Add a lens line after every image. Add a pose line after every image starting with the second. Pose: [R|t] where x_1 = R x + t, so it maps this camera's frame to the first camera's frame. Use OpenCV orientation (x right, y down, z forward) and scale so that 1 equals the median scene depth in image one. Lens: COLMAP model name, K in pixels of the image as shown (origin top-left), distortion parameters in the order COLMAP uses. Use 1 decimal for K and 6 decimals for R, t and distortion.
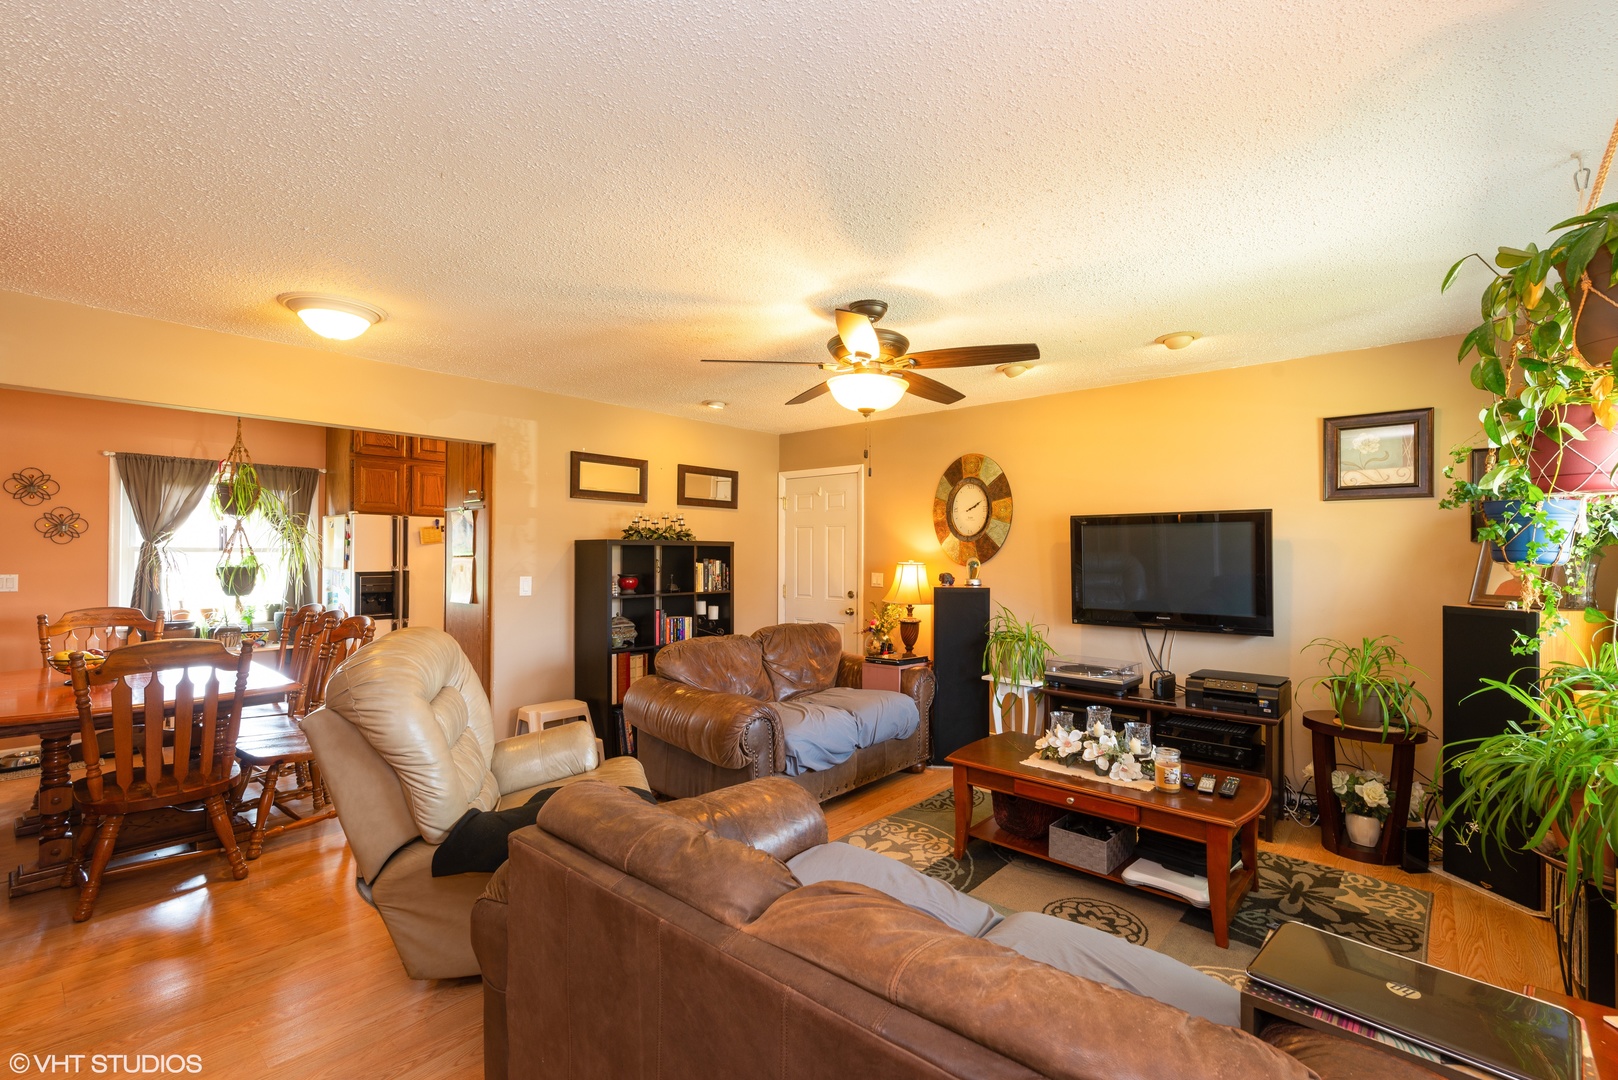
lens RADIAL K [[701.2, 0, 809.4], [0, 701.2, 547.3], [0, 0, 1]] dist [-0.012532, 0.000021]
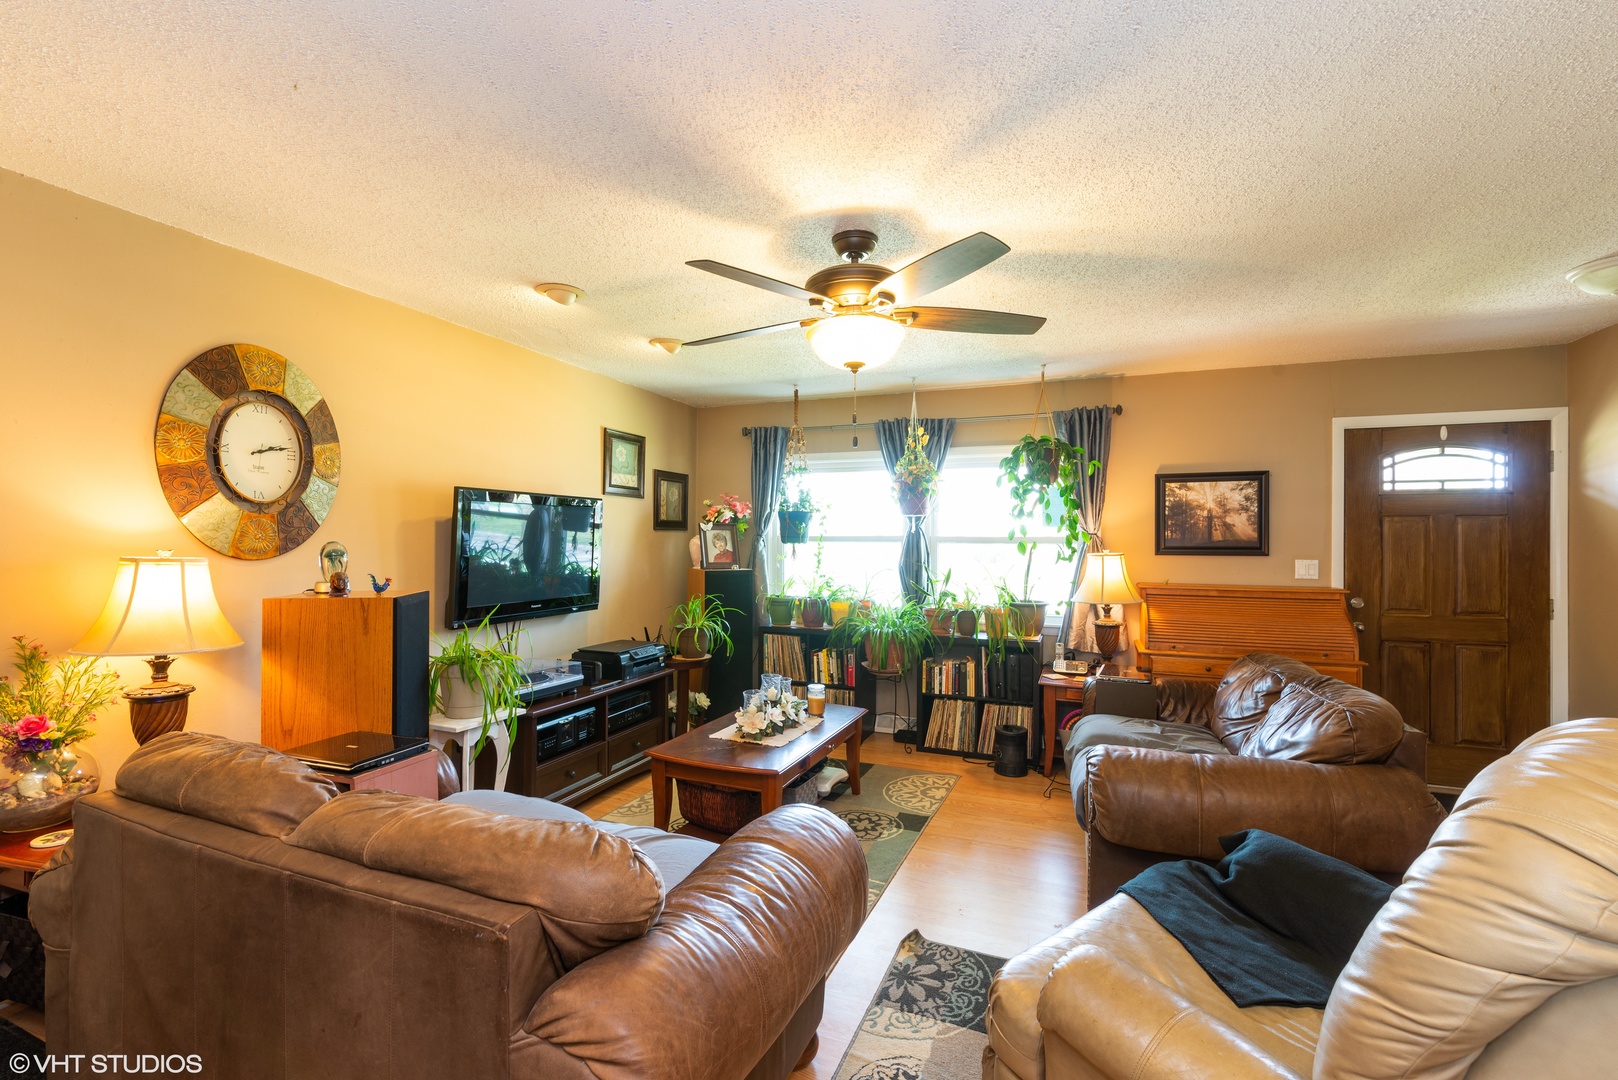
lens RADIAL K [[701.2, 0, 815.0], [0, 701.2, 540.3], [0, 0, 1]] dist [-0.012532, 0.000021]
pose [[-0.339009, -0.001203, 0.940783, -0.407480], [-0.009311, 0.999954, -0.002076, 0.009250], [-0.940737, -0.009463, -0.339004, 0.798964]]
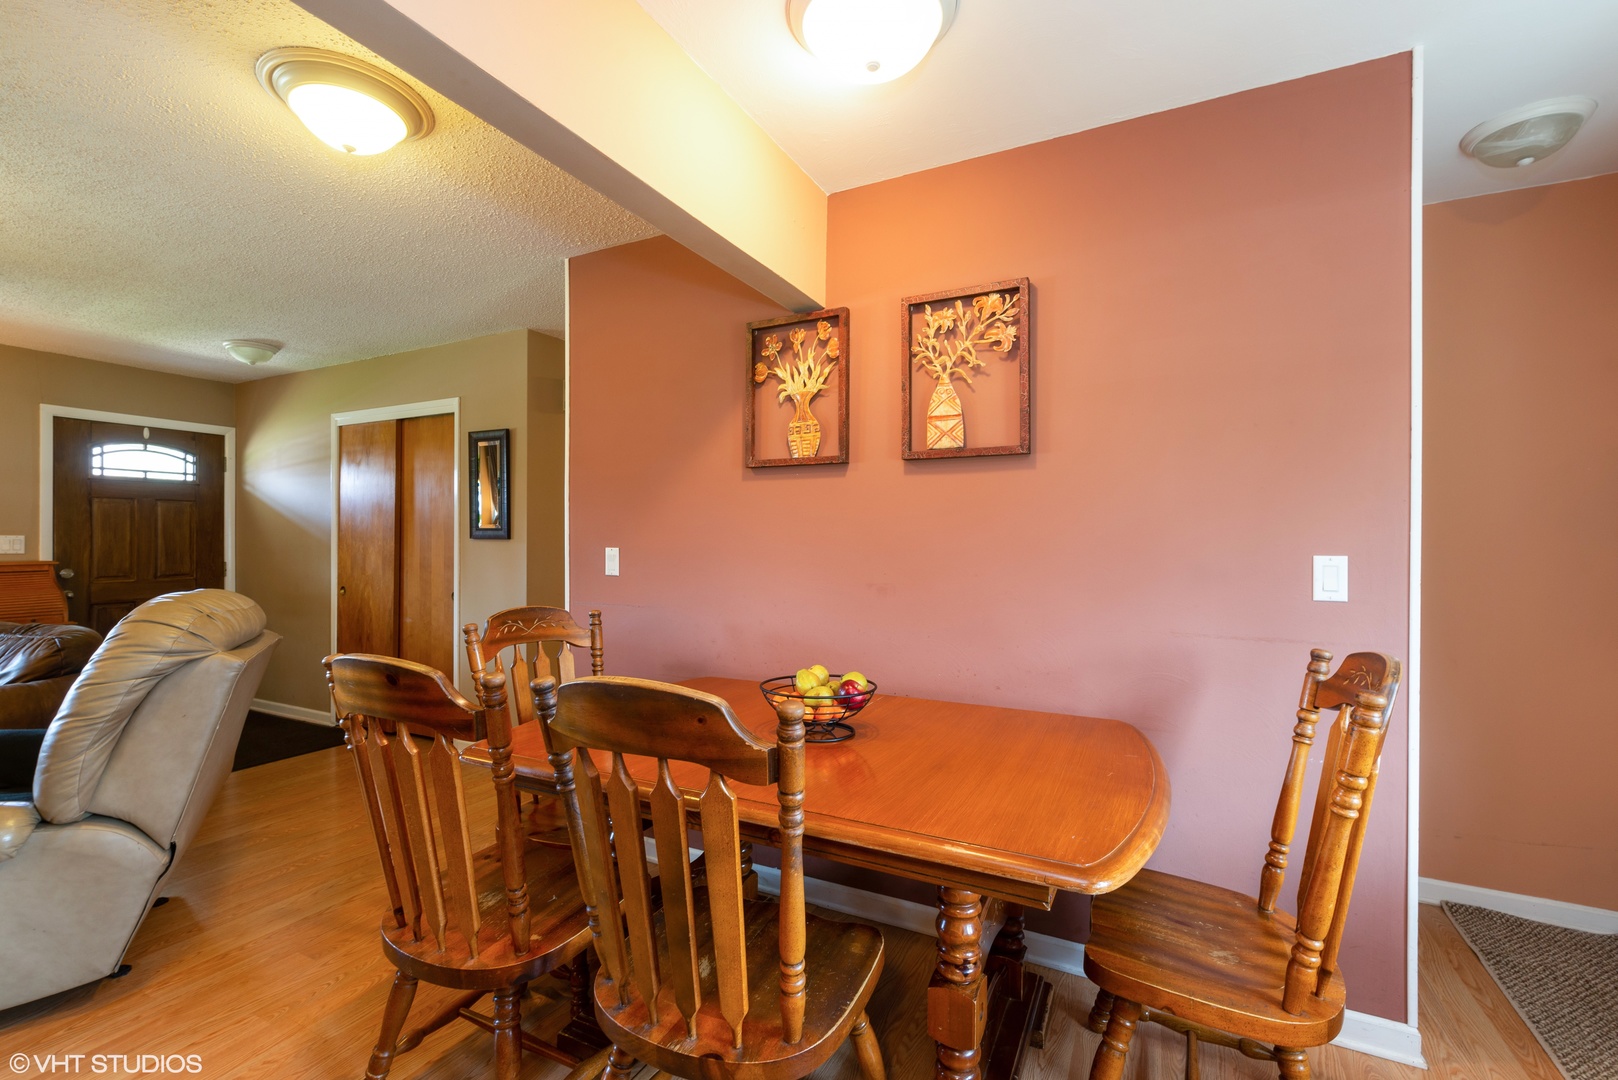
lens RADIAL K [[701.2, 0, 814.6], [0, 701.2, 544.9], [0, 0, 1]] dist [-0.012532, 0.000021]
pose [[-0.966908, -0.002752, -0.255112, -0.704421], [-0.002519, 0.999996, -0.001239, 0.057961], [0.255115, -0.000556, -0.966911, 1.250726]]
